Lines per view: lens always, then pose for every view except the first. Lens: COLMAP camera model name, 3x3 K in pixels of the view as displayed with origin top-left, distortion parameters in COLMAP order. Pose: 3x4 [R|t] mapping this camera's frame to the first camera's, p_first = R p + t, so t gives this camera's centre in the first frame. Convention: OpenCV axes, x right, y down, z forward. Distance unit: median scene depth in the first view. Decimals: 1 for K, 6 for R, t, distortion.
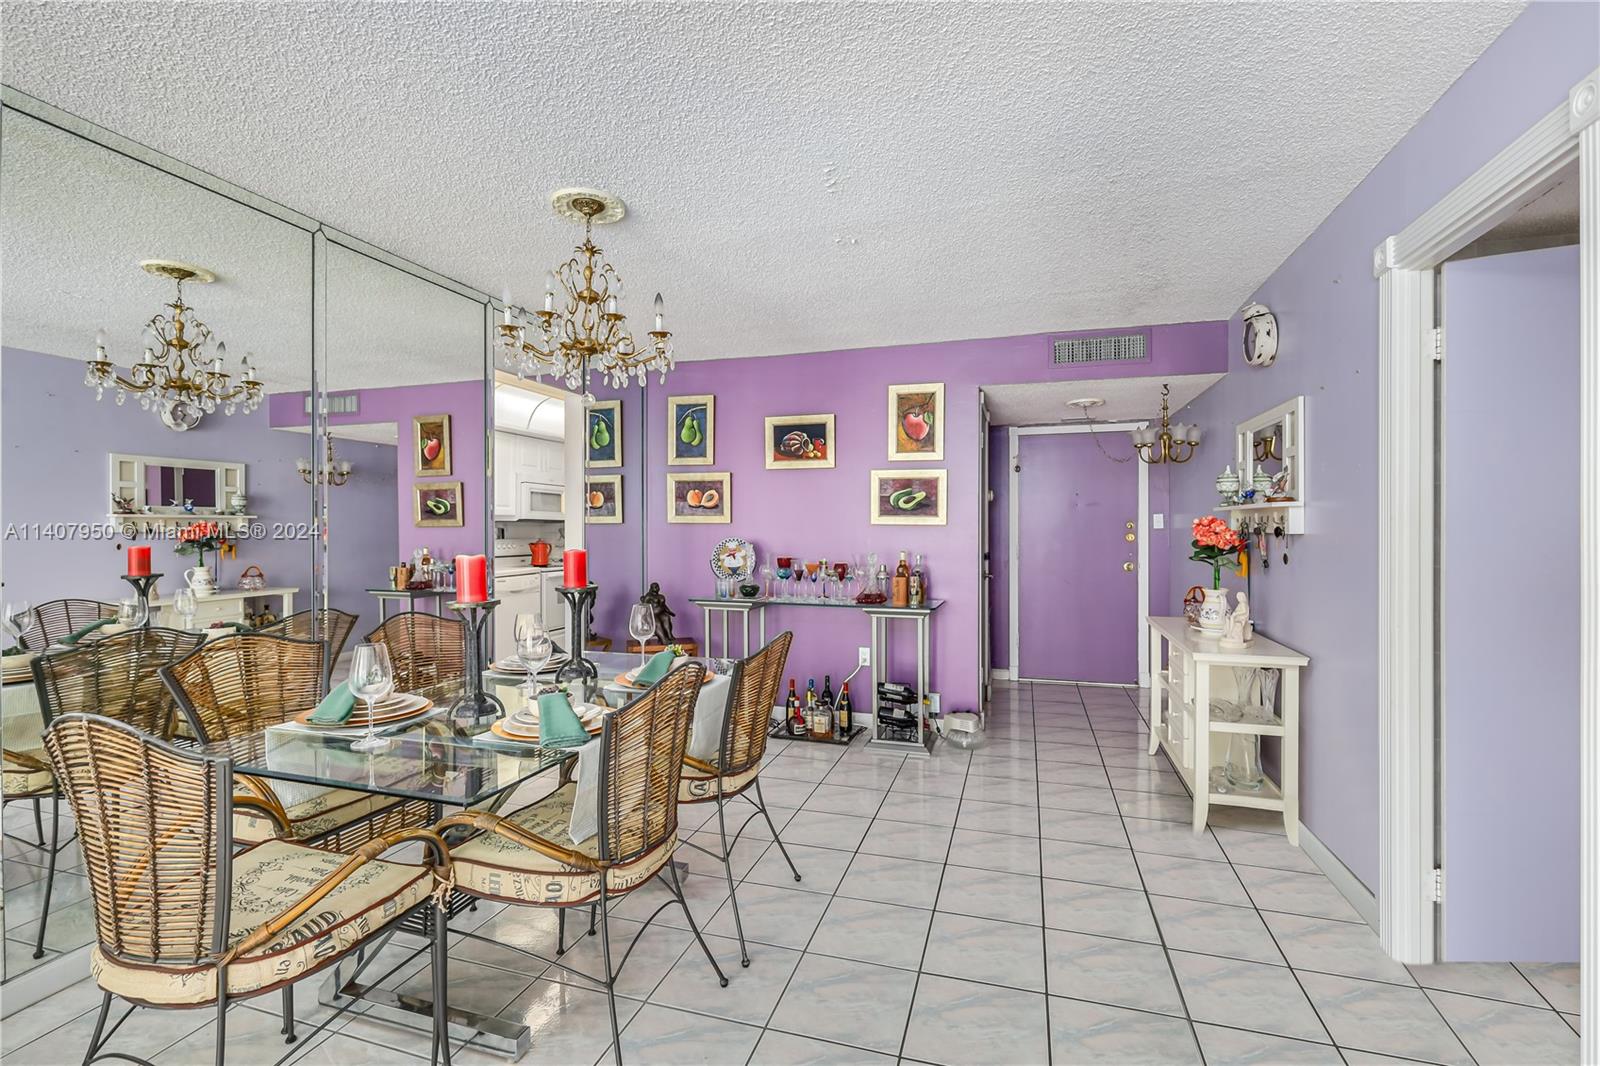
lens RADIAL K [[726.1, 0, 797.6], [0, 726.1, 526.5], [0, 0, 1]] dist [-0.000889, -0.000320]
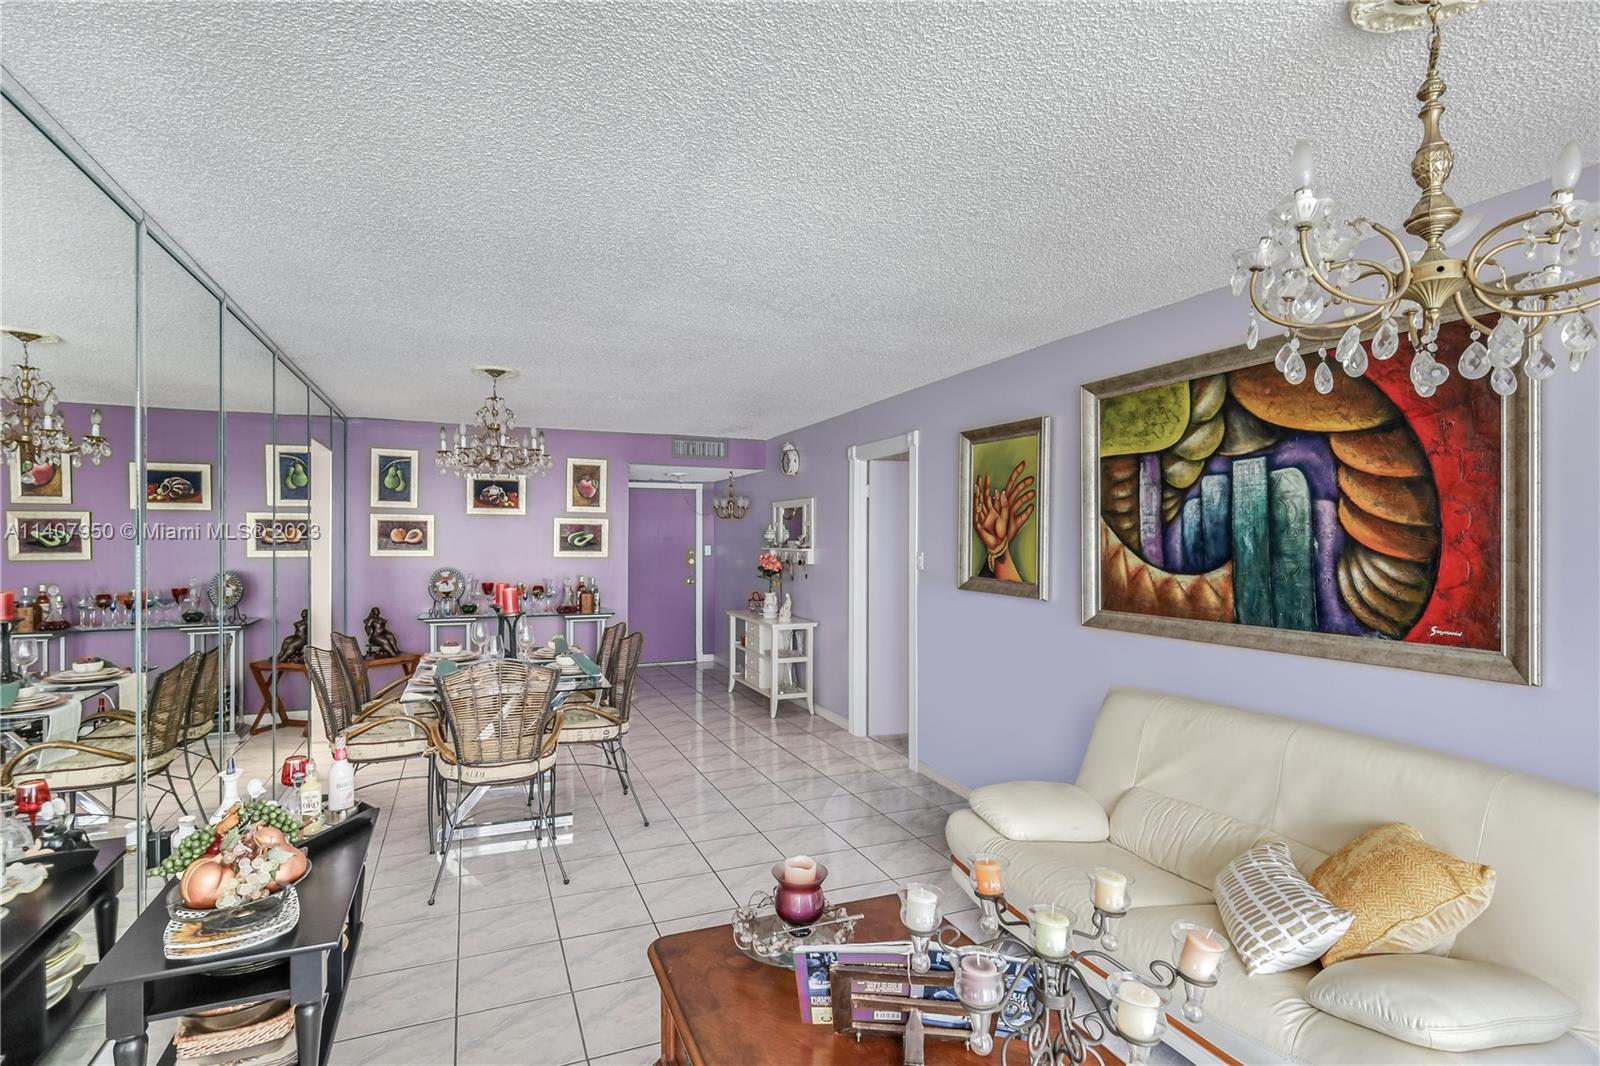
lens RADIAL K [[726.1, 0, 797.6], [0, 726.1, 526.5], [0, 0, 1]] dist [-0.000889, -0.000320]
pose [[0.769326, 0.018349, 0.638592, -0.430649], [-0.005702, 0.999745, -0.021857, -0.033510], [-0.638830, 0.013174, 0.769235, -0.369171]]
